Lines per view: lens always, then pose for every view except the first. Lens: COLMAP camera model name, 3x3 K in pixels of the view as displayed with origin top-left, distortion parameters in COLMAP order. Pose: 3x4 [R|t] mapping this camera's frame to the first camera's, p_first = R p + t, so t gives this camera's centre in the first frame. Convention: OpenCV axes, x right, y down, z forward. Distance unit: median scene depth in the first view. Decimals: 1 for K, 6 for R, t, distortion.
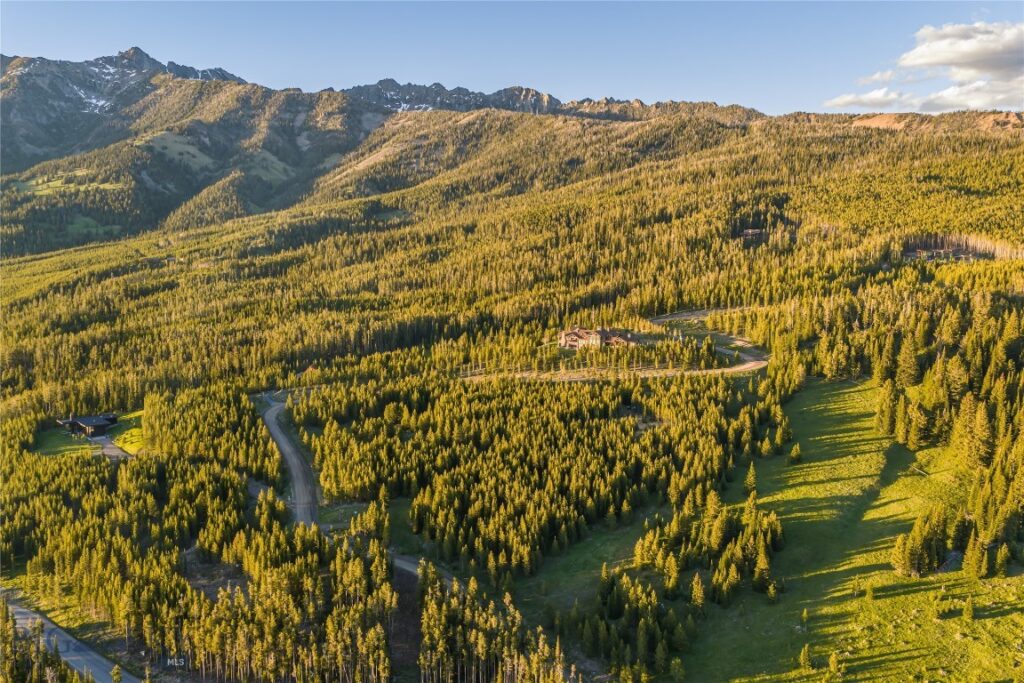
lens RADIAL K [[846.6, 0, 515.1], [0, 846.6, 342.4], [0, 0, 1]] dist [0.012431, -0.023146]
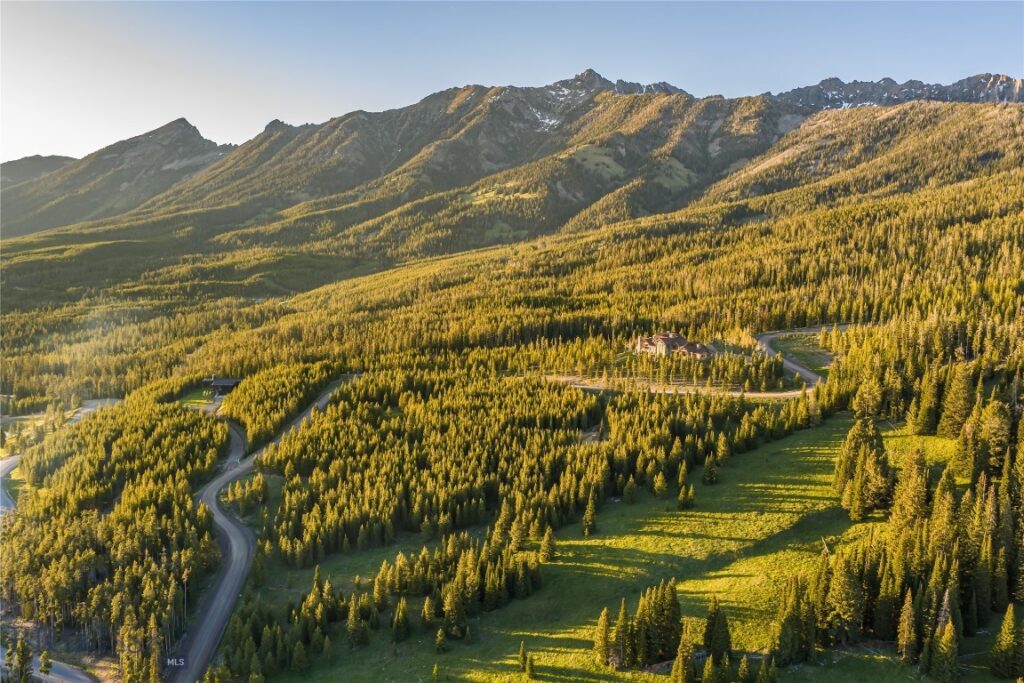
lens RADIAL K [[846.6, 0, 515.1], [0, 846.6, 342.4], [0, 0, 1]] dist [0.012431, -0.023146]
pose [[0.857425, 0.070841, -0.509710, 0.214847], [-0.076235, 0.997036, 0.010330, -0.003274], [0.508931, 0.030000, 0.860284, 0.085448]]
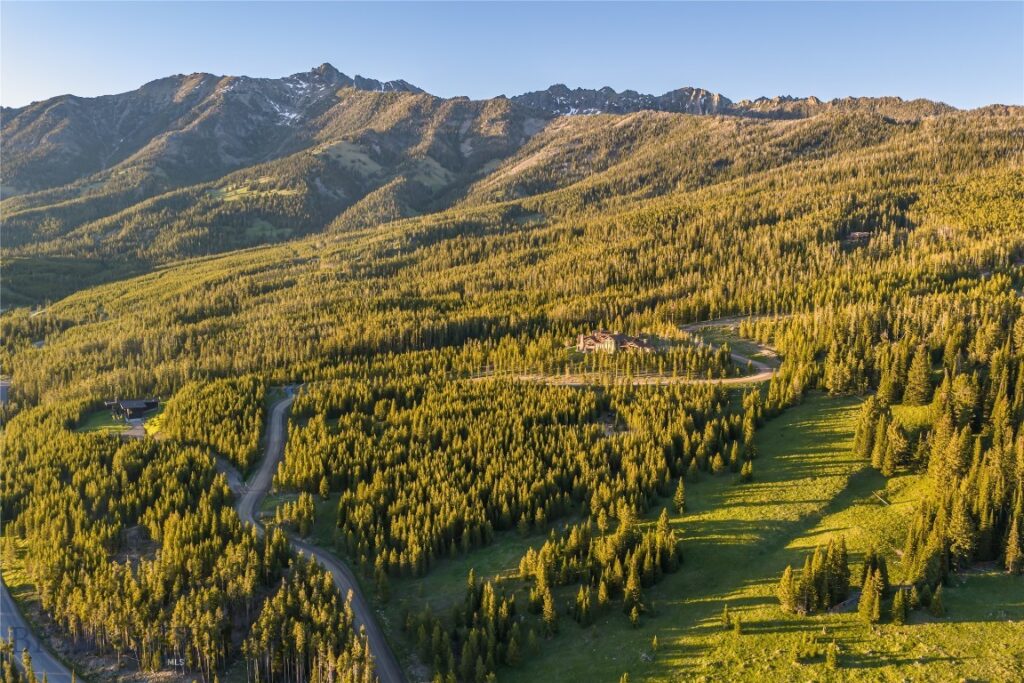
lens RADIAL K [[846.6, 0, 515.1], [0, 846.6, 342.4], [0, 0, 1]] dist [0.012431, -0.023146]
pose [[0.976671, 0.029240, -0.212742, 0.101276], [-0.030260, 0.999541, -0.001537, -0.000227], [0.212600, 0.007939, 0.977107, 0.015820]]
